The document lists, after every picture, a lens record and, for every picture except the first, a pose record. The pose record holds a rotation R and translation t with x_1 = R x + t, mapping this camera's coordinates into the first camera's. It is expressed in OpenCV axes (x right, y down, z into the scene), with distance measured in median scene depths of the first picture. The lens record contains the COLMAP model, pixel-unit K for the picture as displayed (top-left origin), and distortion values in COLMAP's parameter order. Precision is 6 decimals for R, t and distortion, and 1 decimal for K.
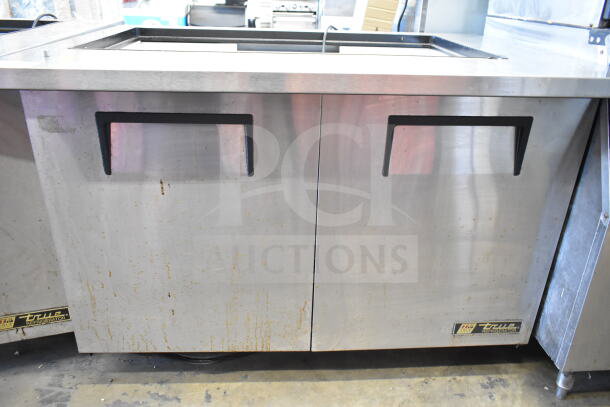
lens RADIAL K [[461.5, 0, 305.6], [0, 461.5, 202.0], [0, 0, 1]] dist [-0.005535, -0.000537]
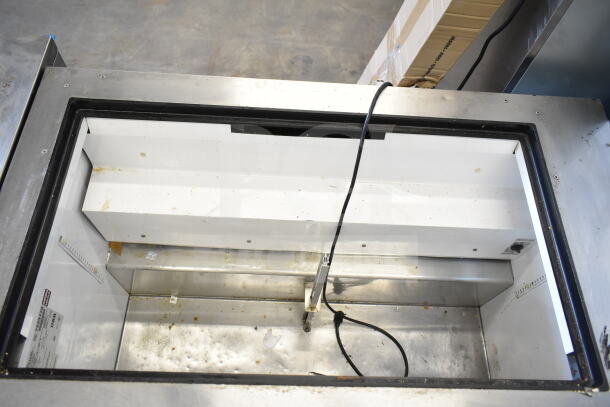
lens RADIAL K [[461.5, 0, 305.6], [0, 461.5, 209.4], [0, 0, 1]] dist [-0.005535, -0.000537]
pose [[0.996333, 0.085441, 0.004587, -0.040003], [-0.071425, 0.800977, 0.594419, -0.745820], [0.047113, -0.592566, 0.804143, 0.467029]]
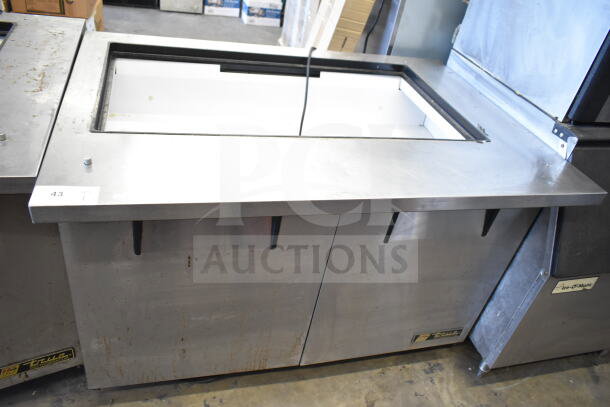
lens RADIAL K [[461.5, 0, 304.7], [0, 461.5, 203.2], [0, 0, 1]] dist [-0.005535, -0.000537]
pose [[0.972095, -0.005708, 0.234516, -0.237712], [-0.043840, 0.977671, 0.205517, -0.306834], [-0.230453, -0.210064, 0.950139, -0.026595]]
